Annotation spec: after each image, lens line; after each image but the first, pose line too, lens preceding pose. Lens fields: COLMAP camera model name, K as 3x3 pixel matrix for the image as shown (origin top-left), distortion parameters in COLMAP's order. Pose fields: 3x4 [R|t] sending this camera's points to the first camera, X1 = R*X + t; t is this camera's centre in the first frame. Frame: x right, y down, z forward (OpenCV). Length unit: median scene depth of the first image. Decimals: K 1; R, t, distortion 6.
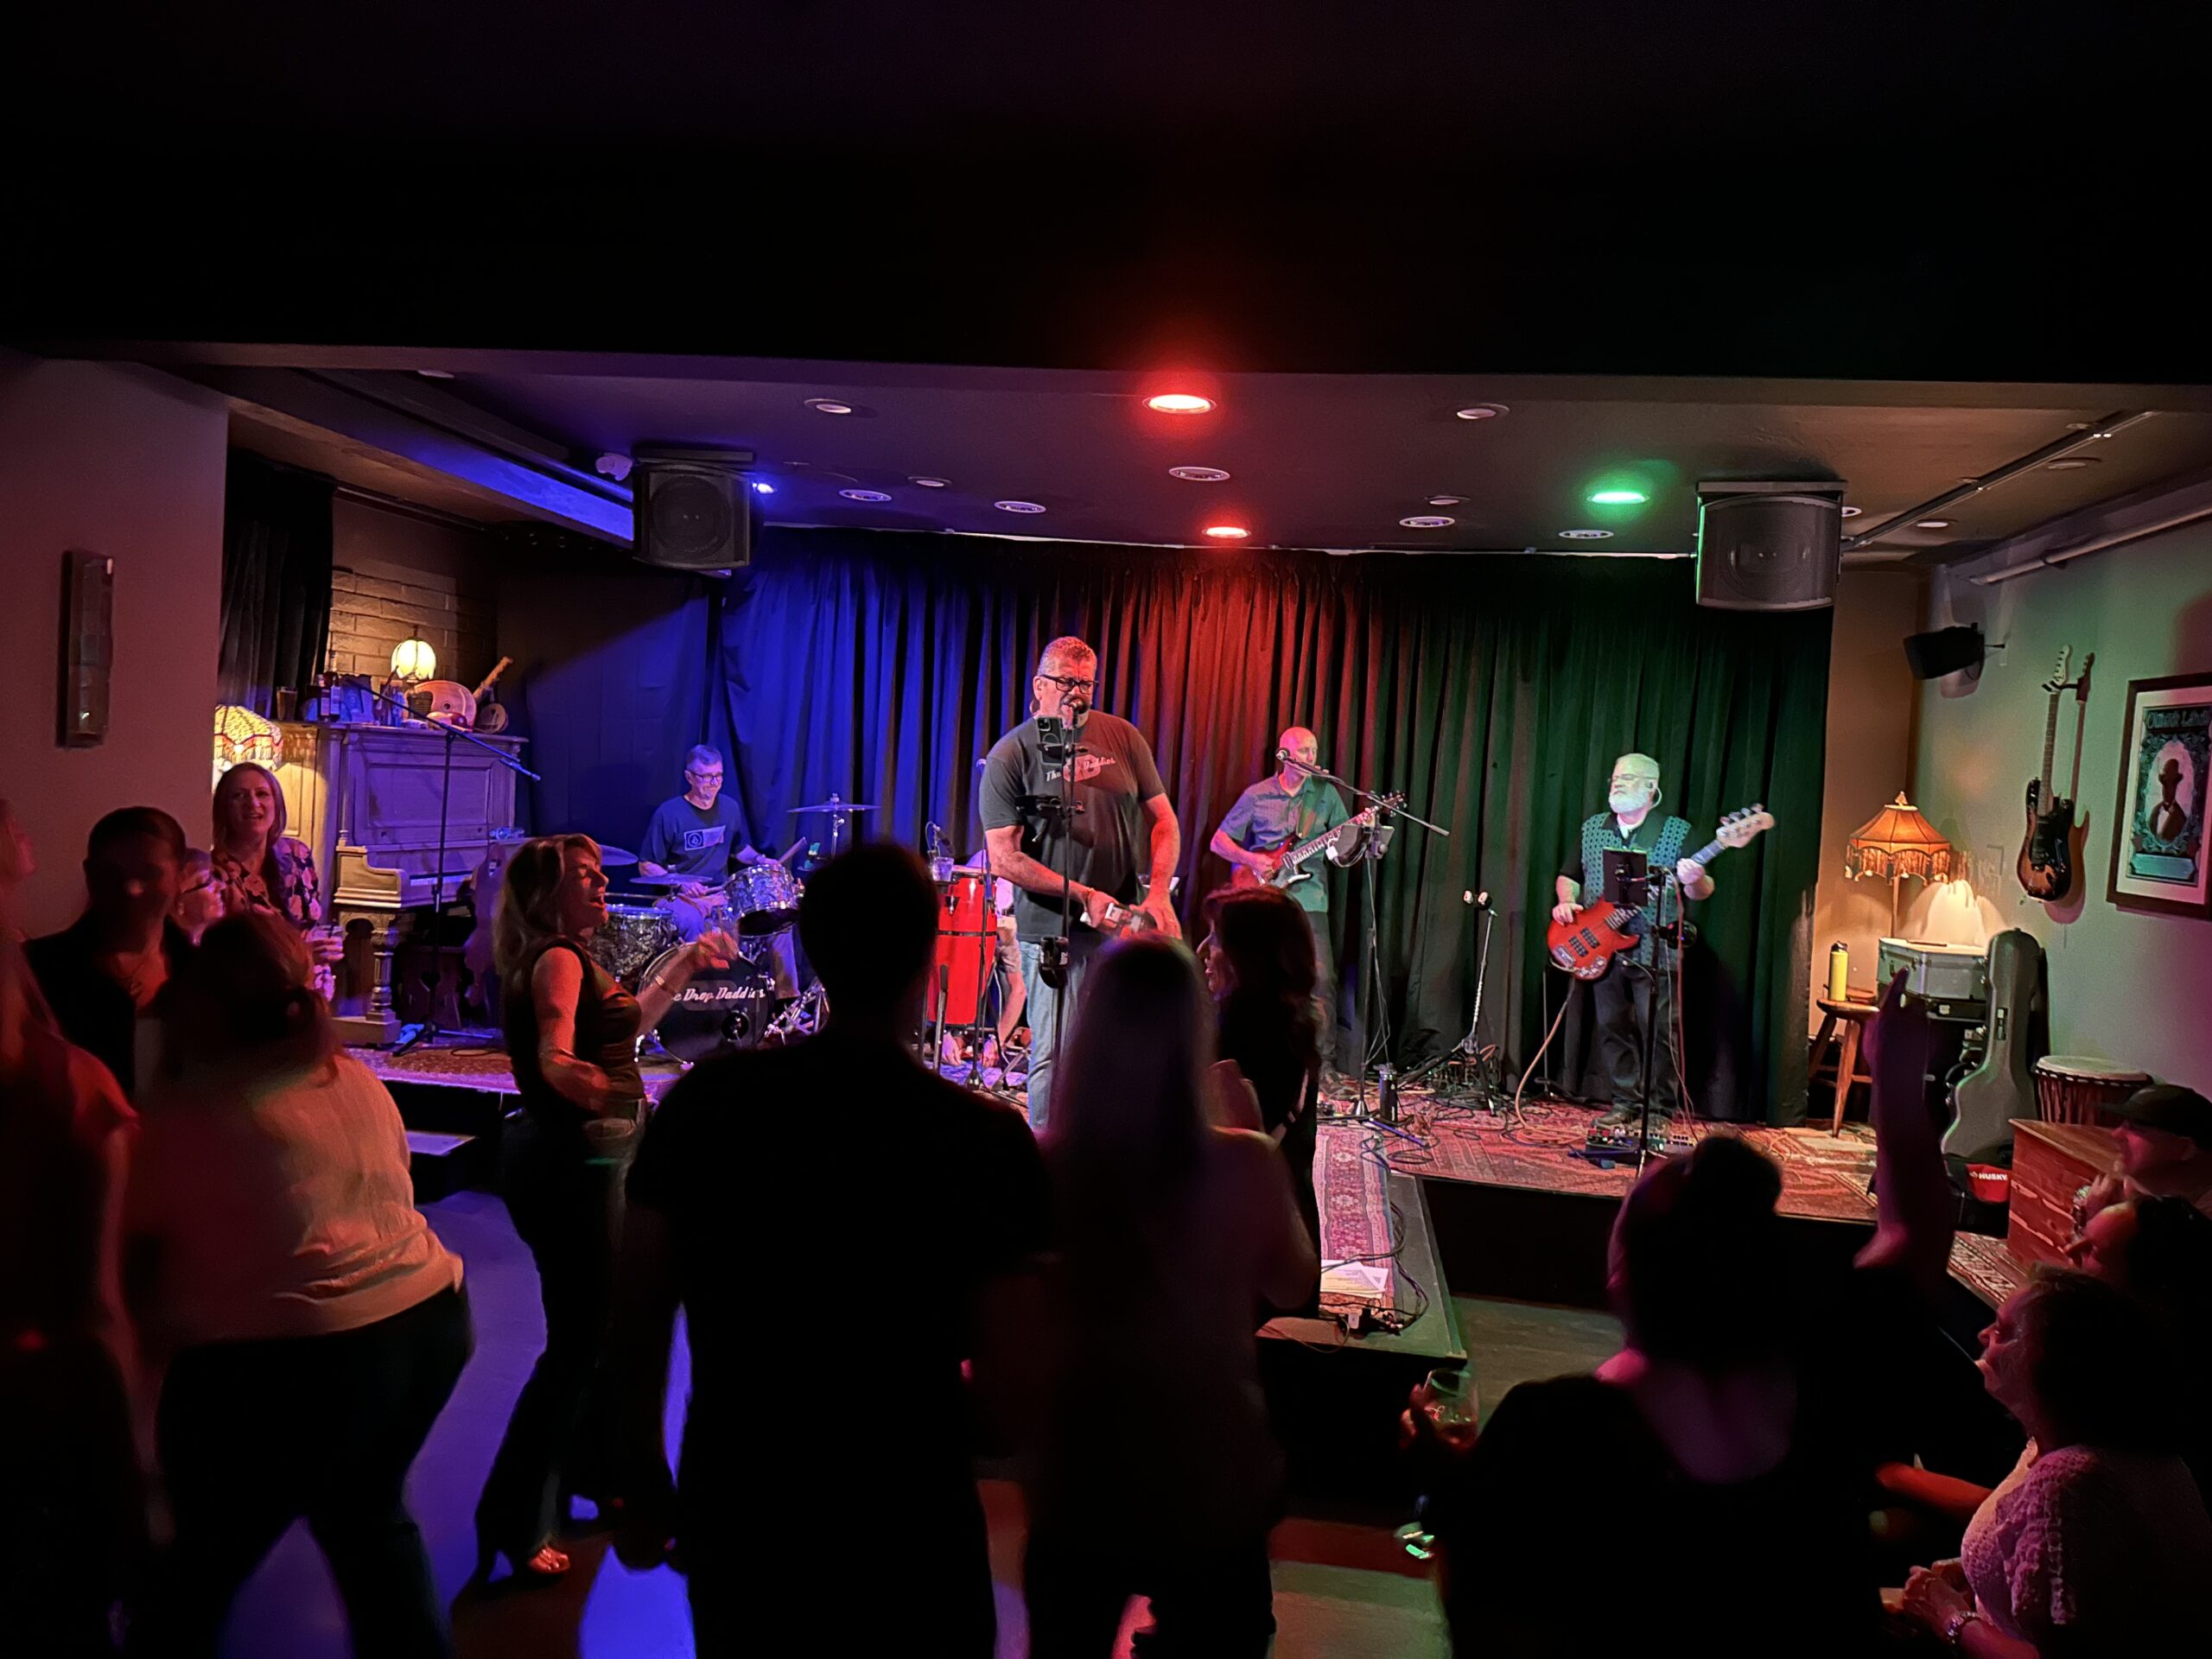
lens RADIAL K [[1544.5, 0, 1102.7], [0, 1544.5, 816.5], [0, 0, 1]] dist [0.061839, -0.068362]
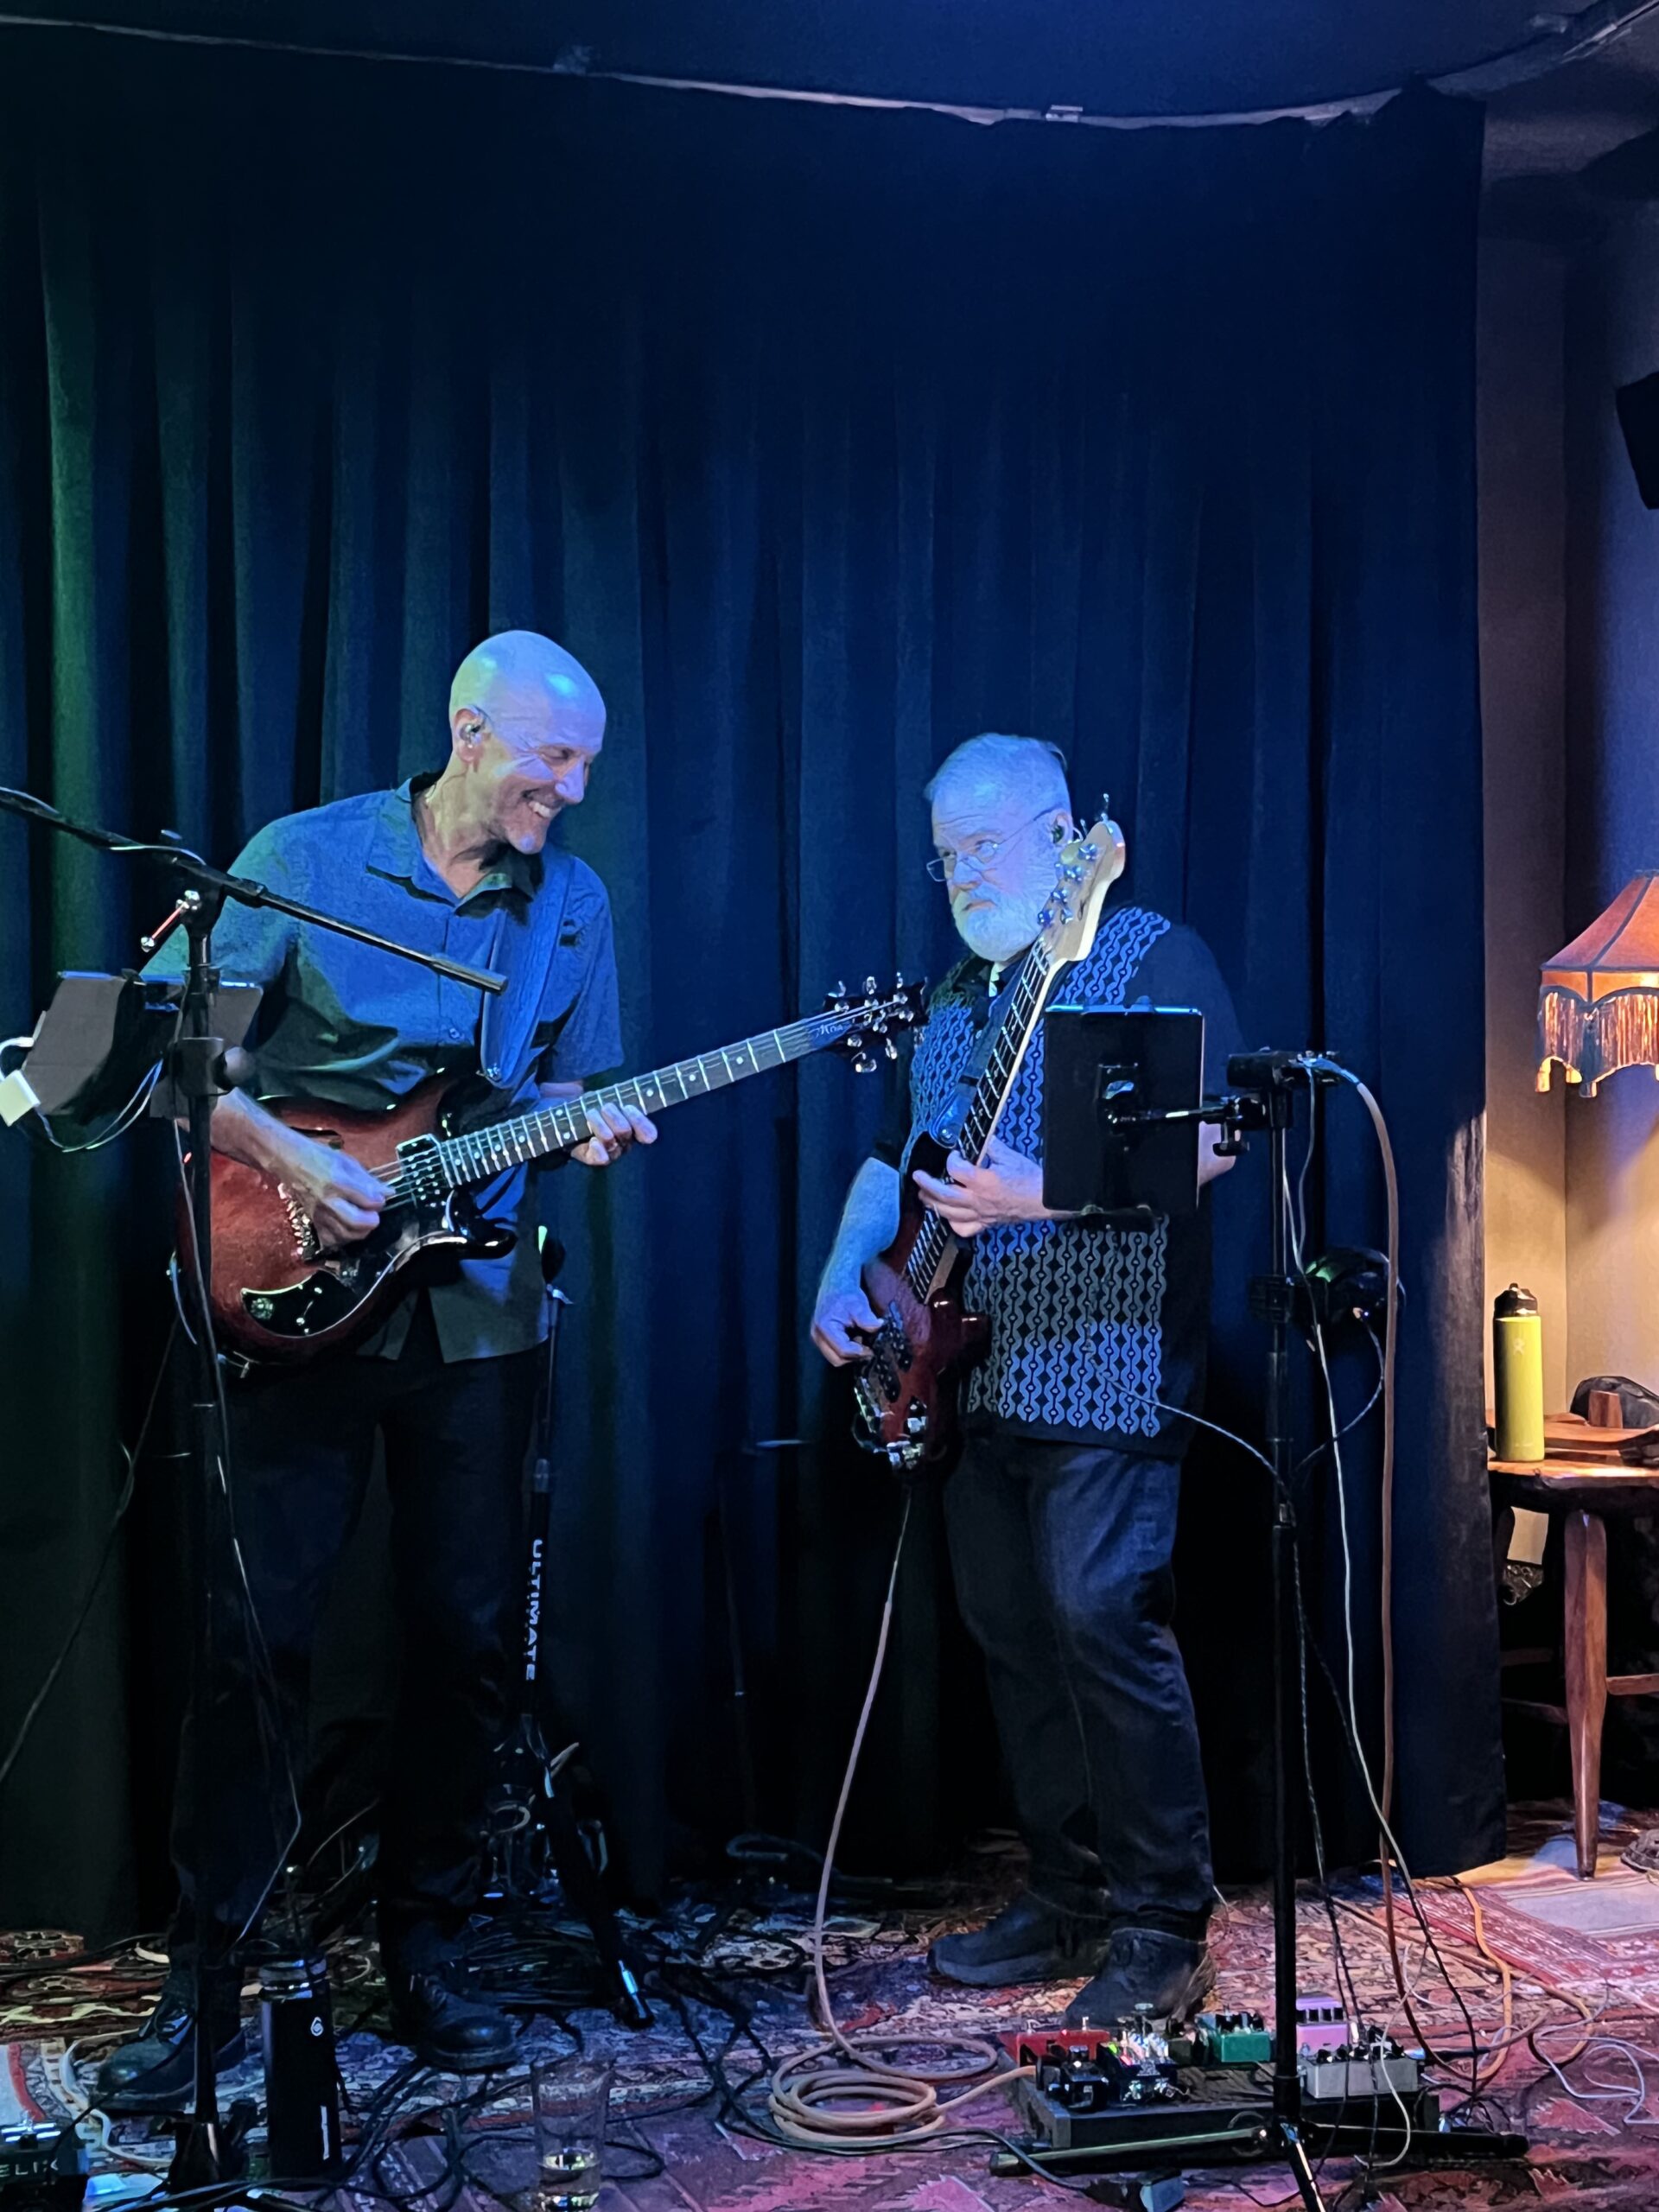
lens RADIAL K [[3018.4, 0, 838.5], [0, 3018.4, 1119.5], [0, 0, 1]] dist [0.088975, 0.000000]
pose [[0.889658, -0.065808, 0.451861, 0.048324], [0.068693, 0.997587, 0.010038, 0.029093], [-0.451431, 0.022109, 0.892032, 0.502976]]
